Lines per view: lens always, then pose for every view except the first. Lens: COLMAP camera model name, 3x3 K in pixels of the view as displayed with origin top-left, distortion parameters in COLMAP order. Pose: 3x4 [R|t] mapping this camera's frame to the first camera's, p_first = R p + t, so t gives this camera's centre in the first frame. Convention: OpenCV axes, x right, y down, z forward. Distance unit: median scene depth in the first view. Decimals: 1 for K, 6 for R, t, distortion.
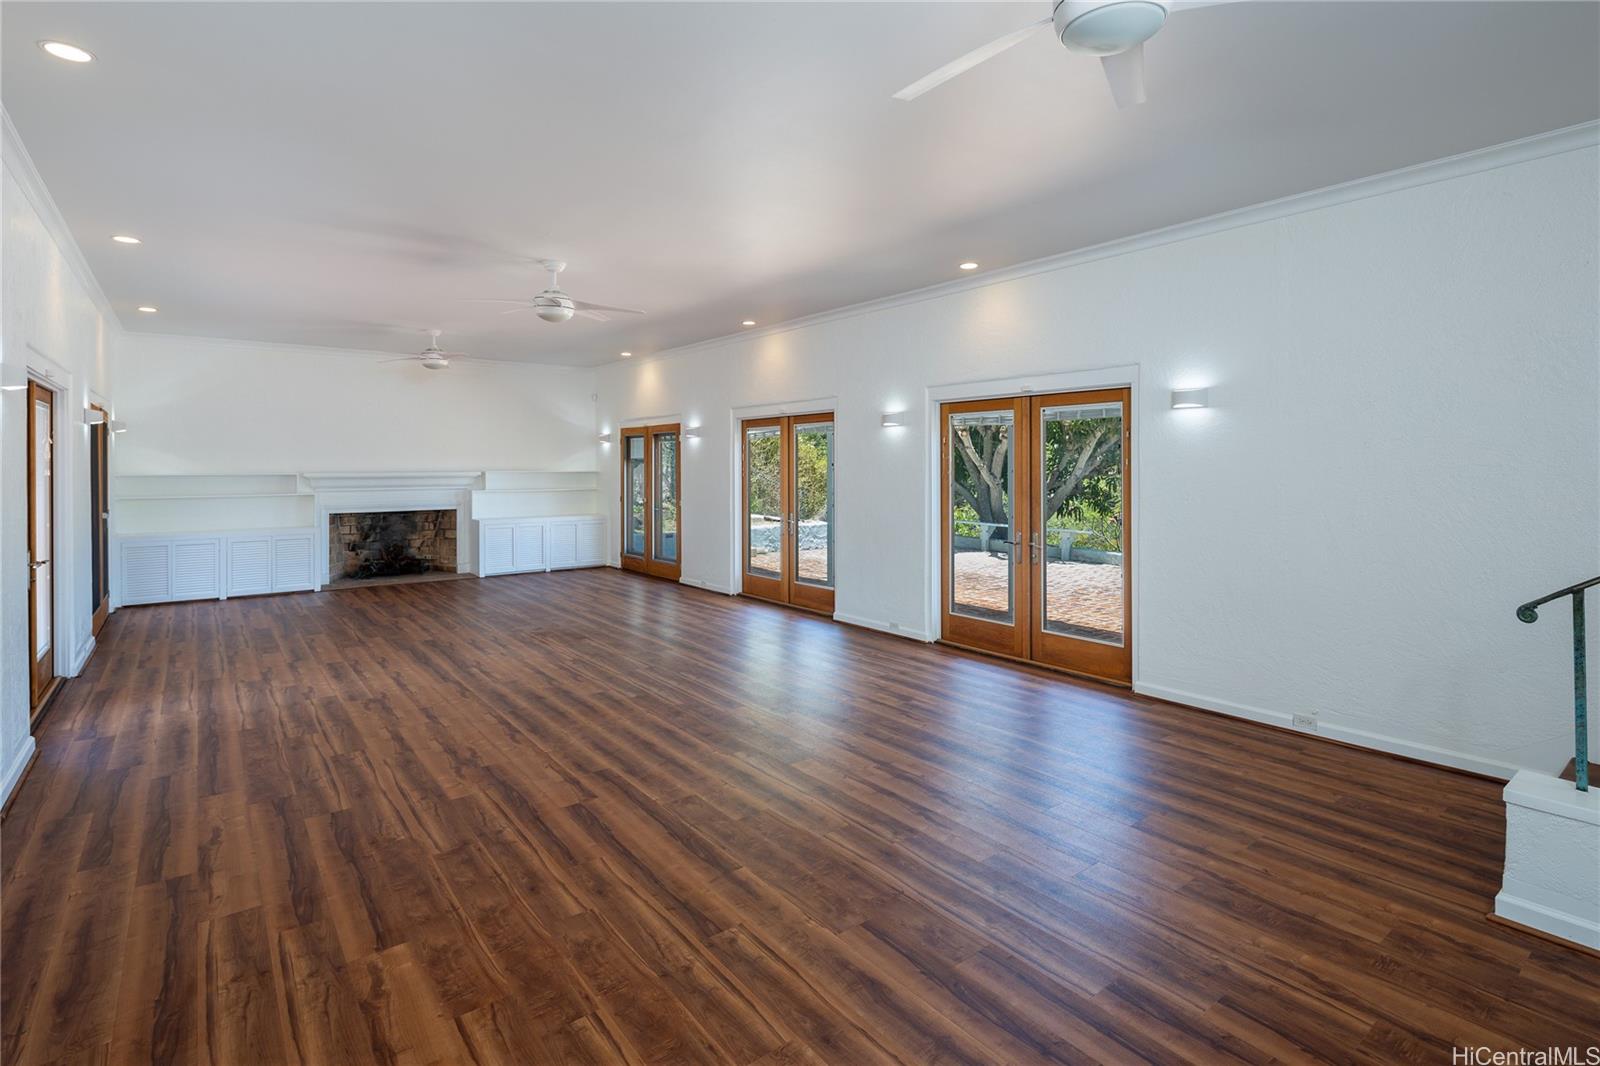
lens RADIAL K [[783.0, 0, 796.9], [0, 783.0, 472.3], [0, 0, 1]] dist [-0.002352, -0.001248]
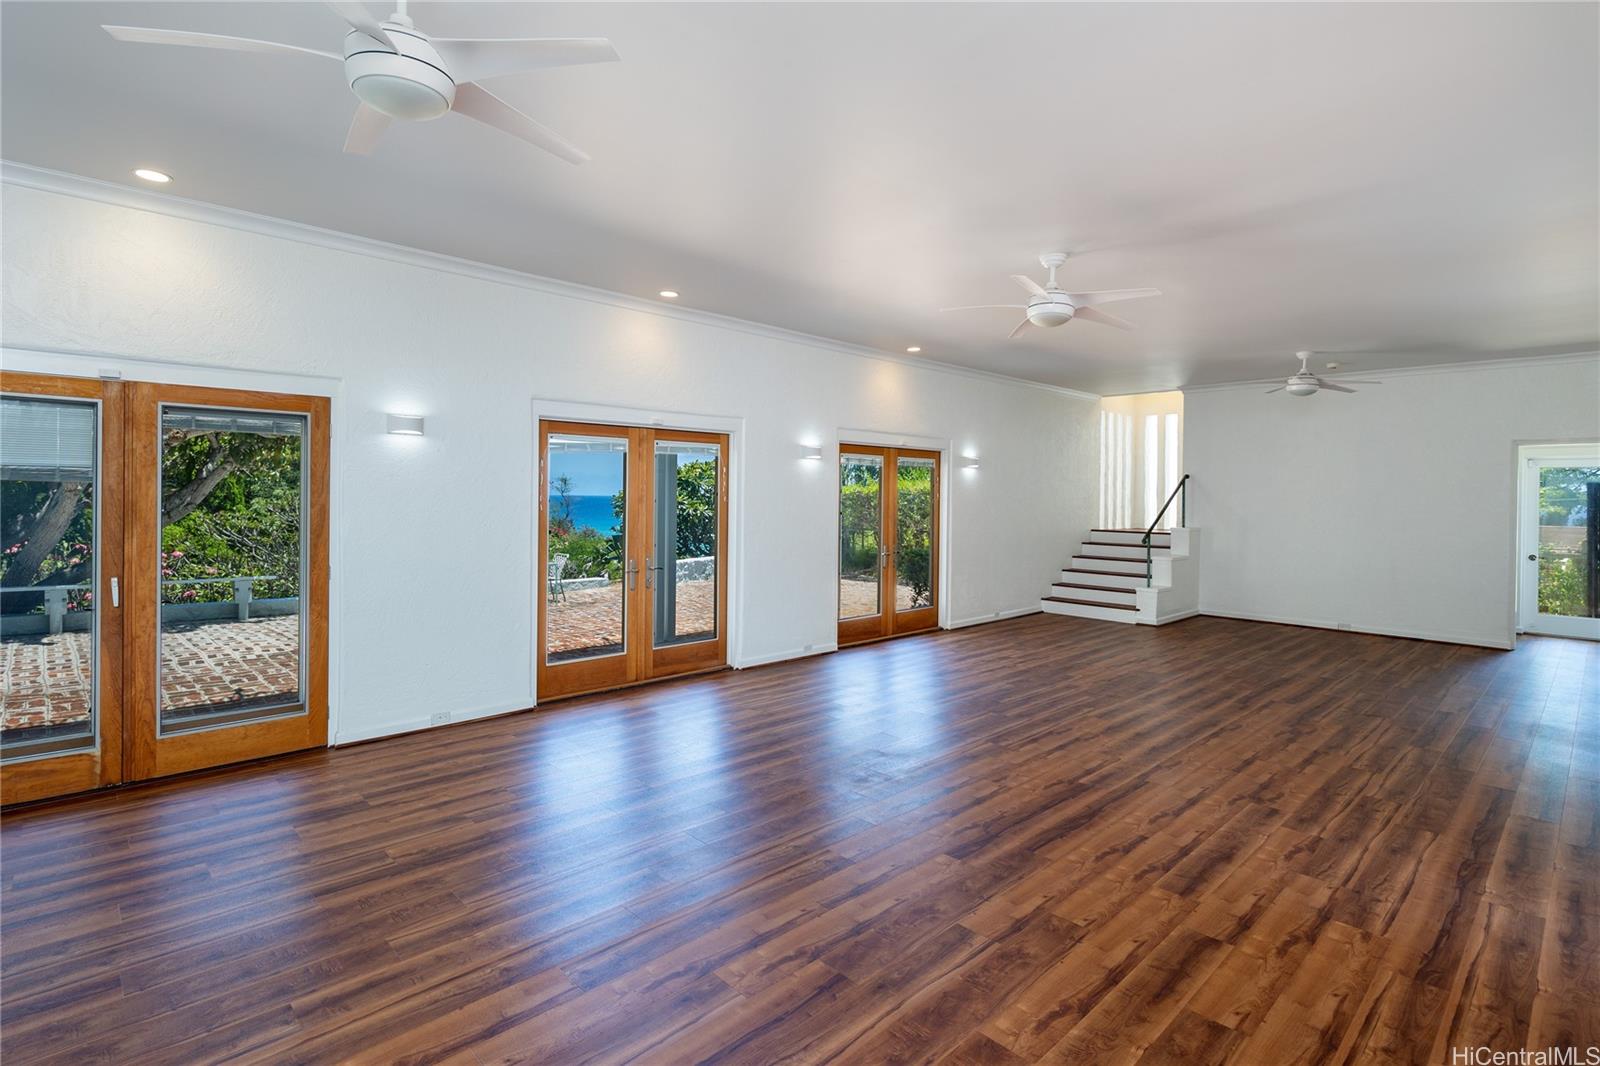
lens RADIAL K [[783.0, 0, 806.8], [0, 783.0, 503.2], [0, 0, 1]] dist [-0.002352, -0.001248]
pose [[-0.118817, -0.005441, 0.992901, -0.777348], [0.001021, 0.999984, 0.005602, -0.004076], [-0.992916, 0.001680, -0.118810, 0.948499]]
